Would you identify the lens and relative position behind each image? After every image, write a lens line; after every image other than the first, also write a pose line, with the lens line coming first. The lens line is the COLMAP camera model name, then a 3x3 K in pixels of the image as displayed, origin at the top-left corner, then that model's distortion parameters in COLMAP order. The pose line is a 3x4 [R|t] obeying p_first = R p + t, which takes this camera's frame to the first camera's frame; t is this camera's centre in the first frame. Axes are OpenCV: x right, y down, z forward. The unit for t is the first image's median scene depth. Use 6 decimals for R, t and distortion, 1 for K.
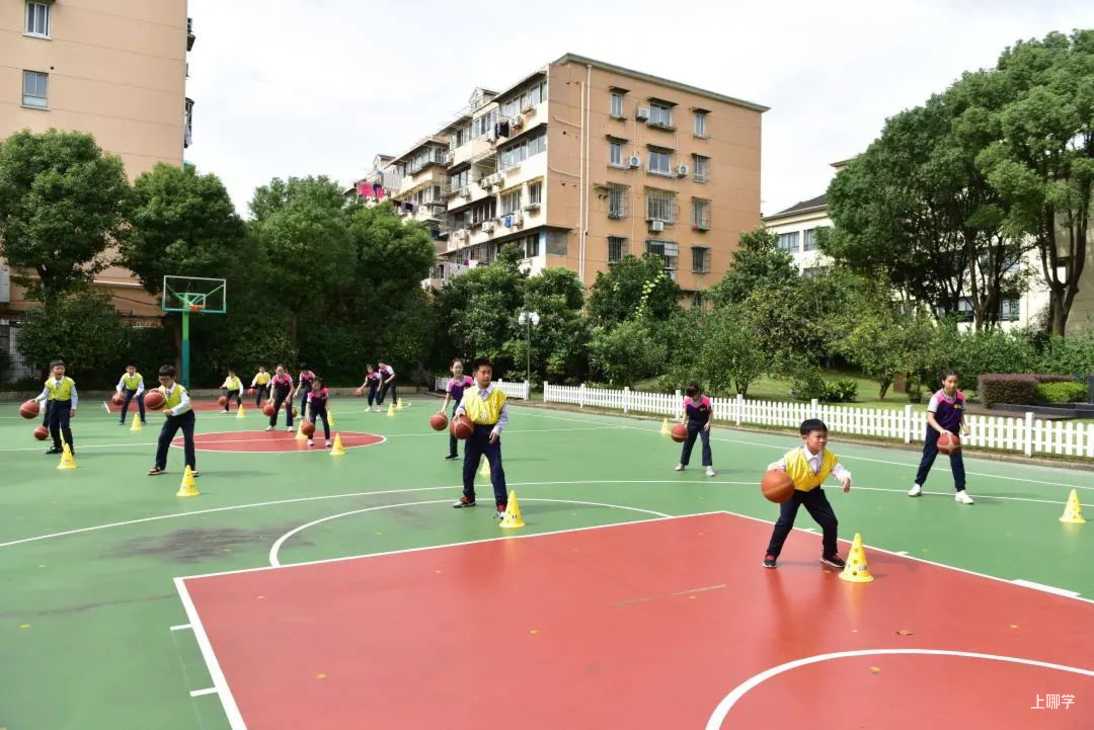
lens RADIAL K [[754.6, 0, 547.0], [0, 754.6, 365.0], [0, 0, 1]] dist [-0.005972, -0.002397]
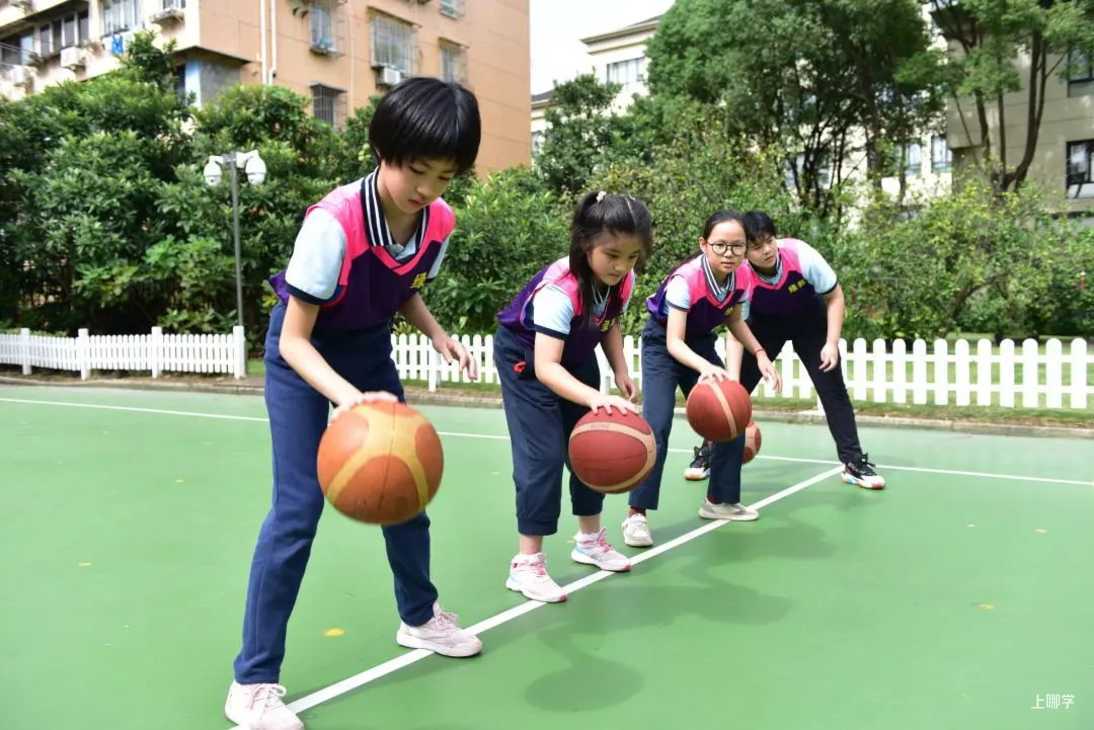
lens RADIAL K [[868.9, 0, 529.6], [0, 868.9, 367.3], [0, 0, 1]] dist [-0.005006, -0.003883]
pose [[0.914234, -0.046569, 0.402503, -0.048366], [0.027030, 0.998170, 0.054090, 0.014297], [-0.404285, -0.038571, 0.913819, 0.357753]]
